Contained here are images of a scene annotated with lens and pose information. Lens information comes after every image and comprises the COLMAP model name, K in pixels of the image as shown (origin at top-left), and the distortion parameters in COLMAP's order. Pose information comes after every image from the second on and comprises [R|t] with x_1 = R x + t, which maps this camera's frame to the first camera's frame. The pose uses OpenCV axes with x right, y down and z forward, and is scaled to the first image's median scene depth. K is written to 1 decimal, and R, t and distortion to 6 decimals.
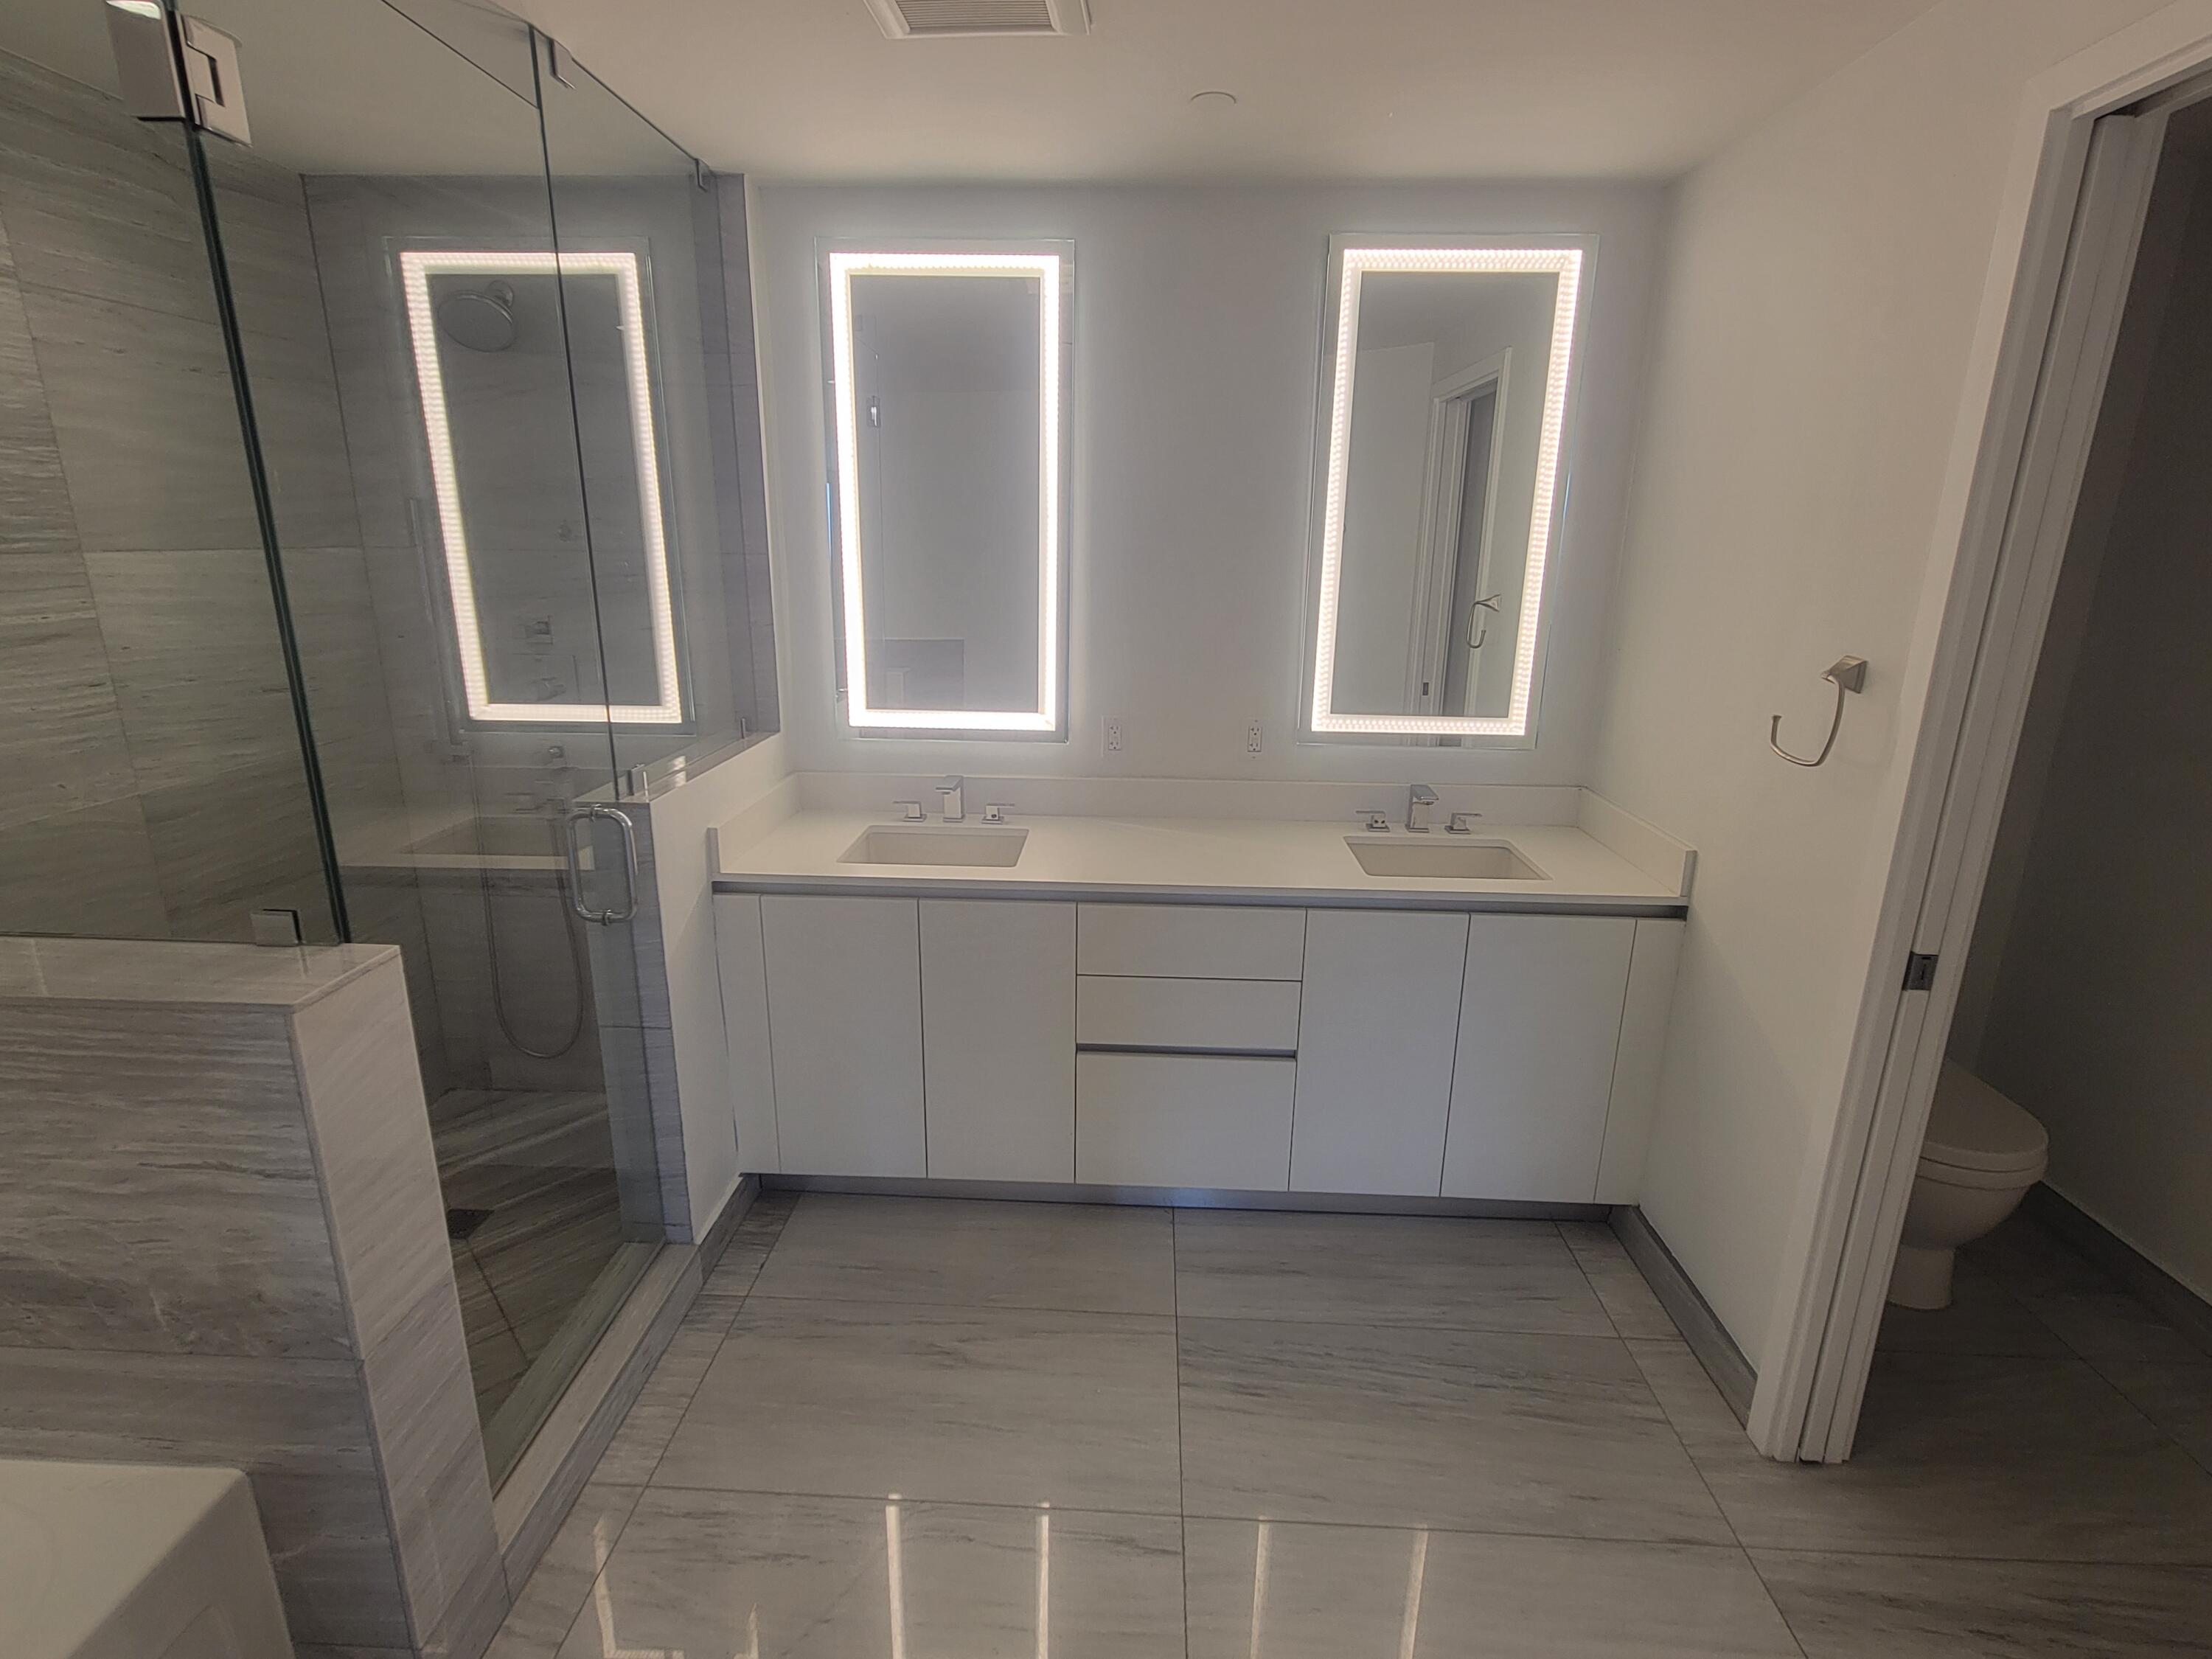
lens RADIAL K [[1059.1, 0, 1105.3], [0, 1059.1, 821.3], [0, 0, 1]] dist [-0.000277, -0.000225]
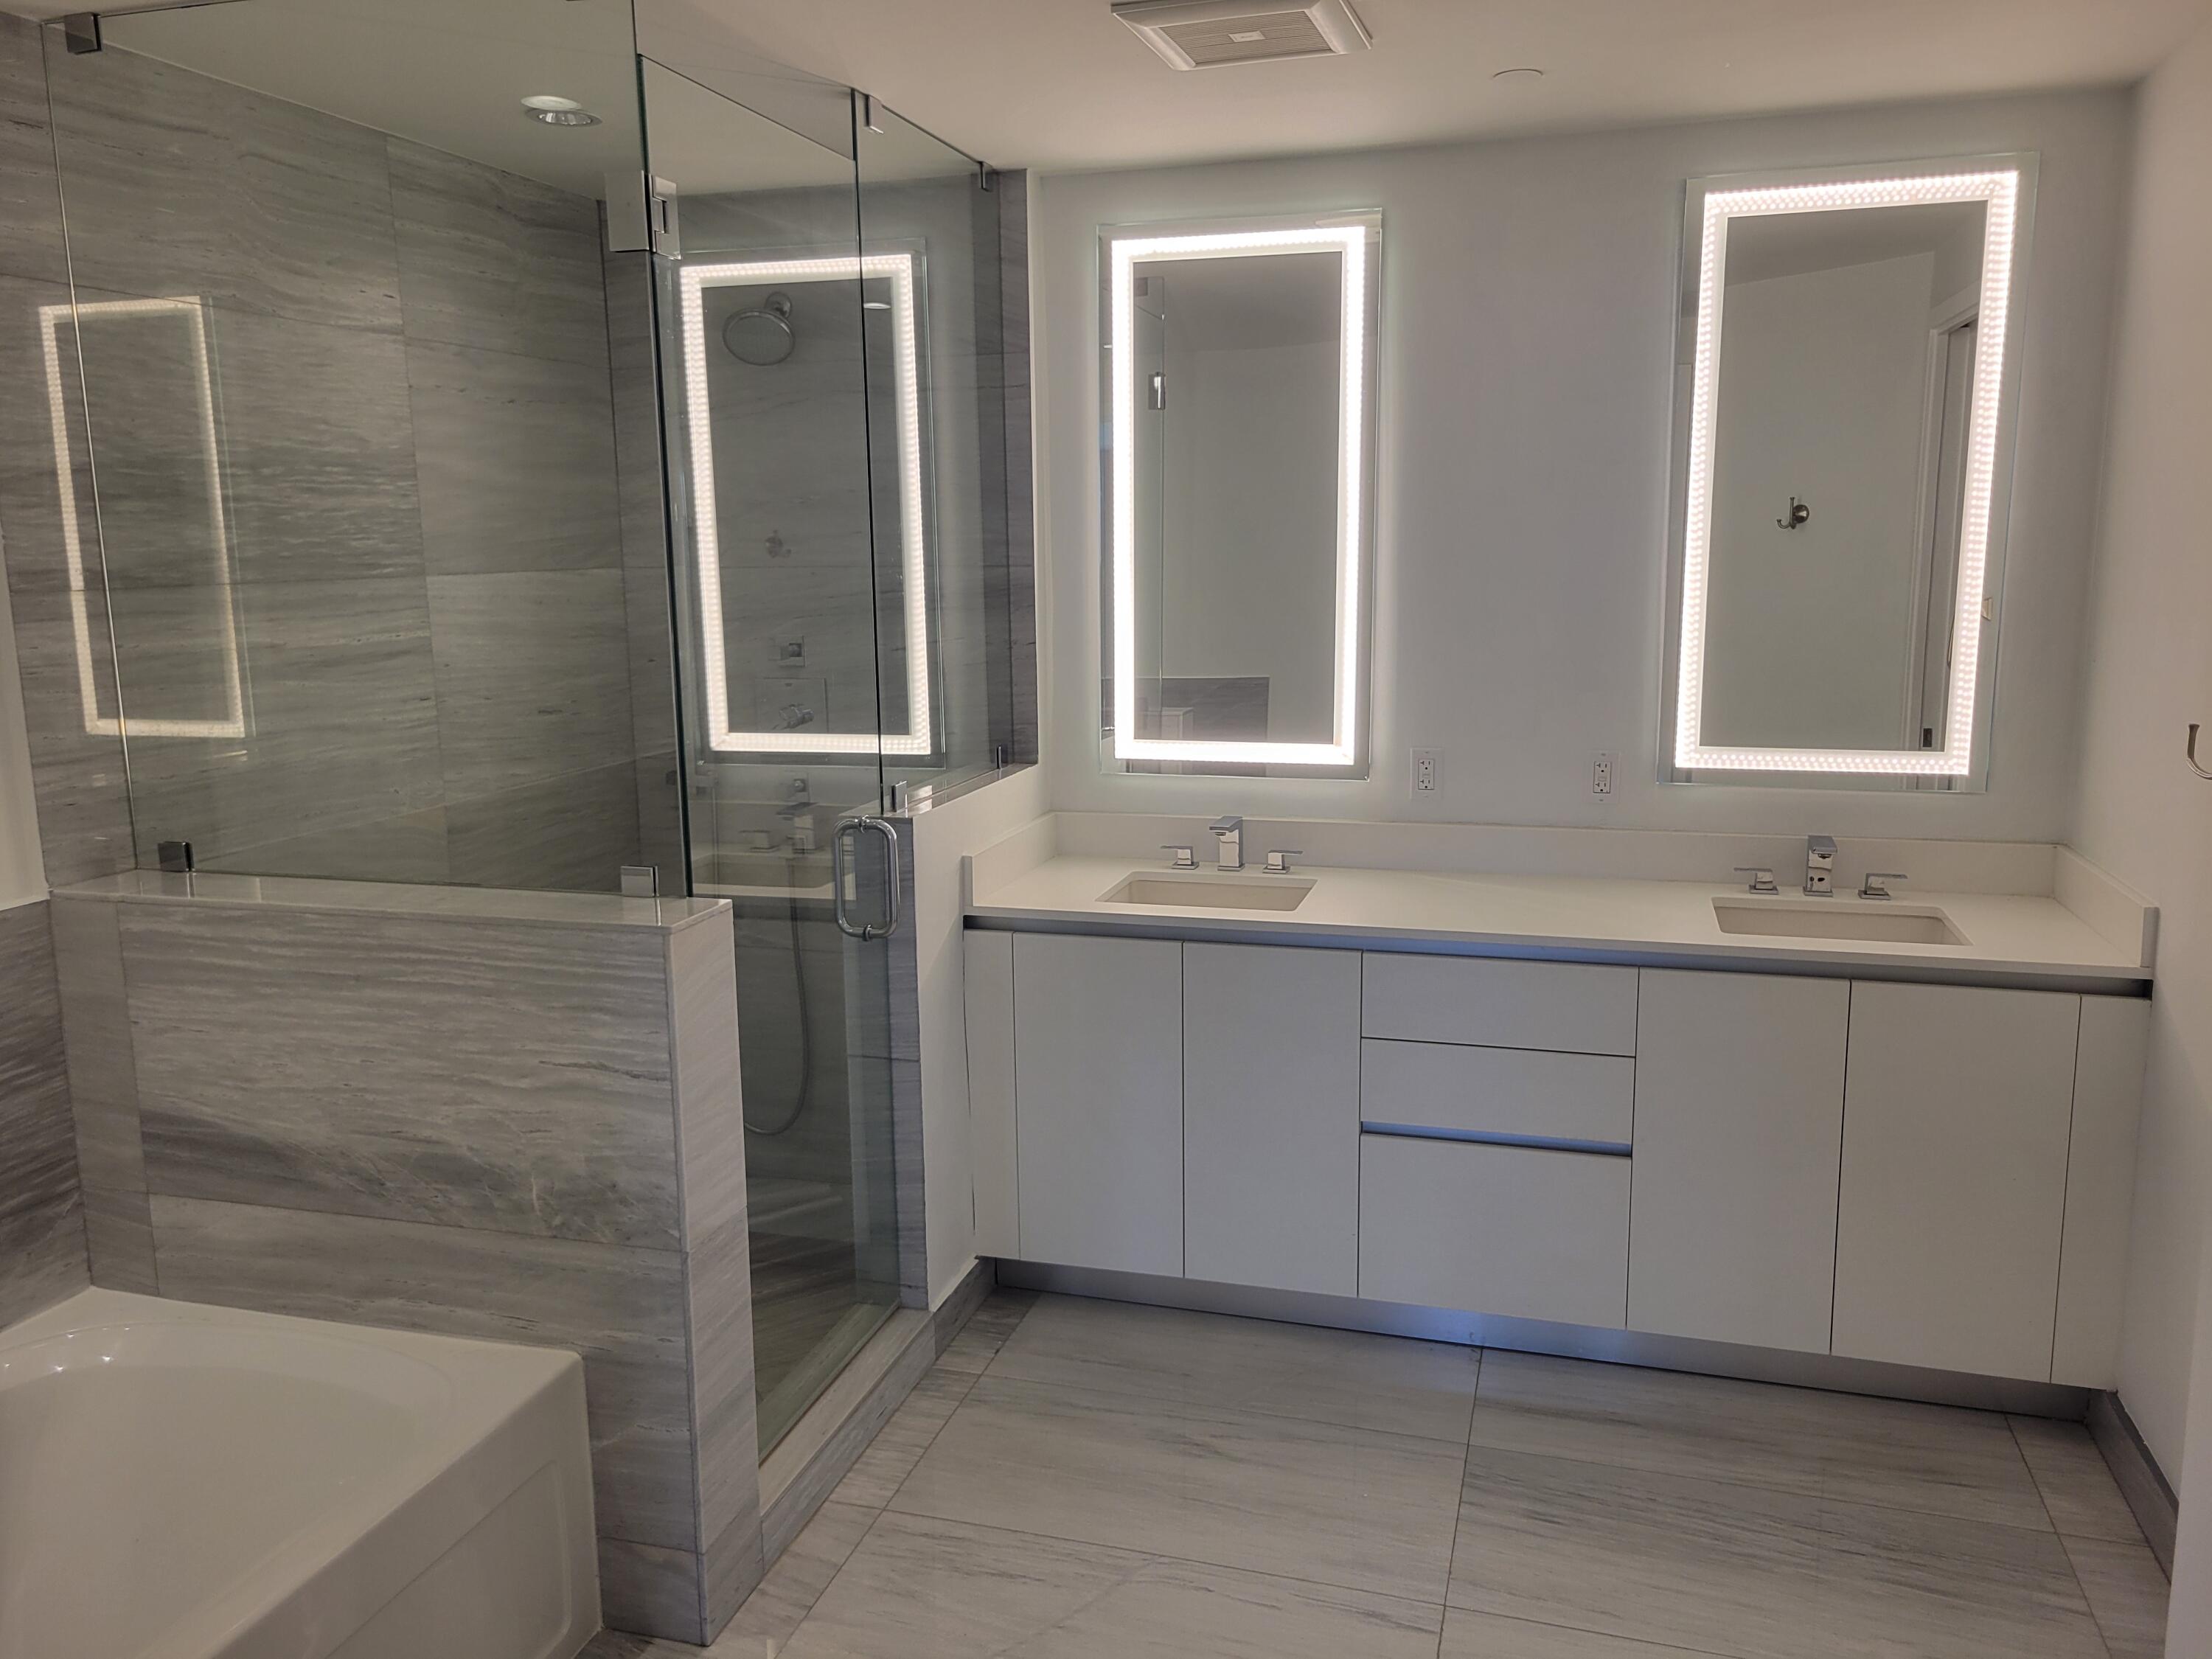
lens RADIAL K [[1673.3, 0, 1106.0], [0, 1673.3, 829.5], [0, 0, 1]] dist [0.012987, 0.001833]
pose [[0.971381, 0.015015, -0.237050, 0.095138], [-0.036412, 0.995617, -0.086146, 0.105948], [0.234718, 0.092312, 0.967670, -0.396066]]
